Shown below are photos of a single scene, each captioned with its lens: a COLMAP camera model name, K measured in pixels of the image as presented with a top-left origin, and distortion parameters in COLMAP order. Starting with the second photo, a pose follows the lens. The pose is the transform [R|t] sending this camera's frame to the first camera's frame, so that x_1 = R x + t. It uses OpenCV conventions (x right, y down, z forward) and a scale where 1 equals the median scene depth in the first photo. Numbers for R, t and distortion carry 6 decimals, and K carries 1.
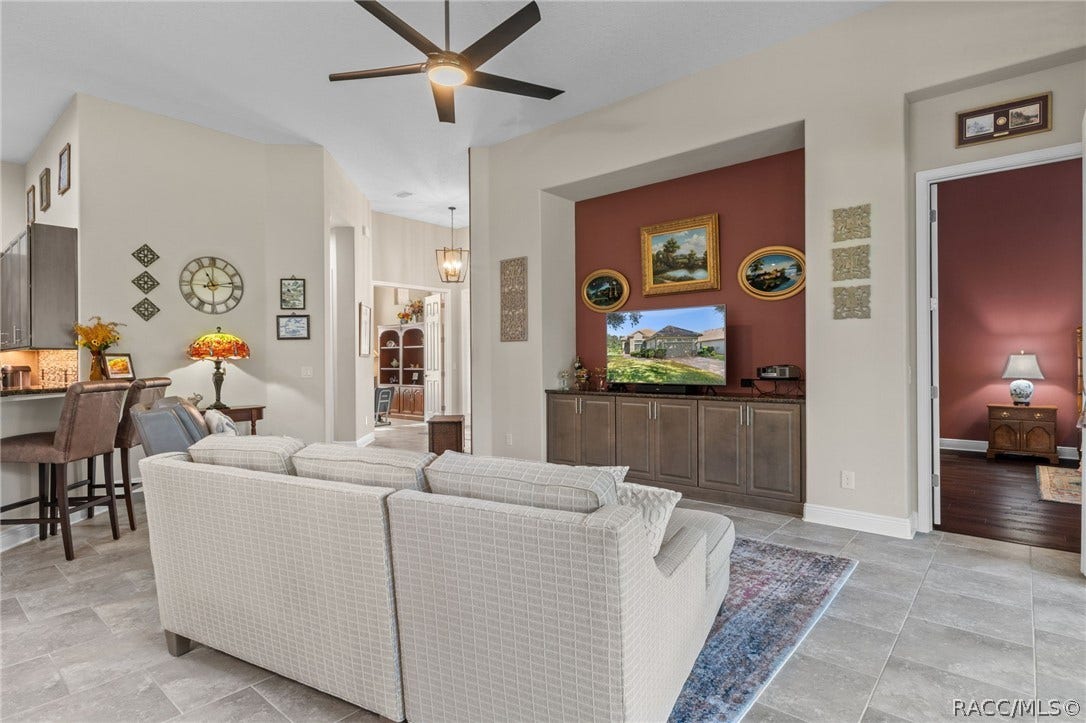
lens RADIAL K [[556.6, 0, 543.0], [0, 556.6, 361.5], [0, 0, 1]] dist [0.000631, -0.000299]
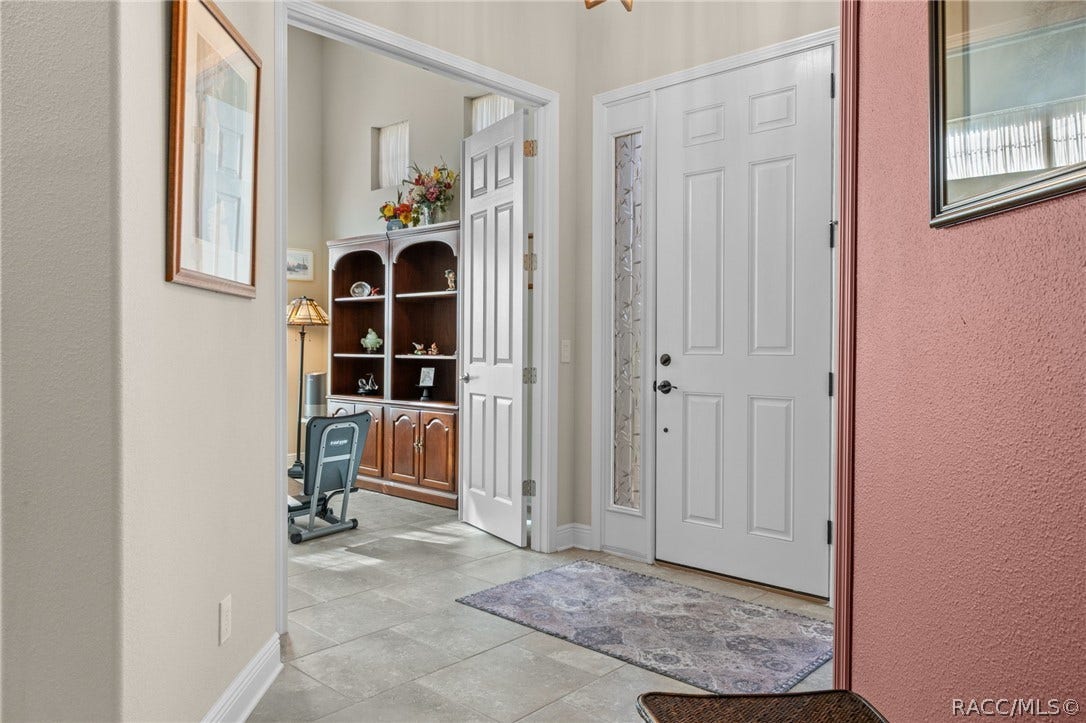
lens RADIAL K [[666.1, 0, 543.0], [0, 666.1, 361.5], [0, 0, 1]] dist [-0.028562, 0.000230]
pose [[0.999905, 0.011411, -0.007721, -0.150979], [-0.011257, 0.999744, 0.019606, 0.007163], [0.007942, -0.019517, 0.999778, 0.568188]]
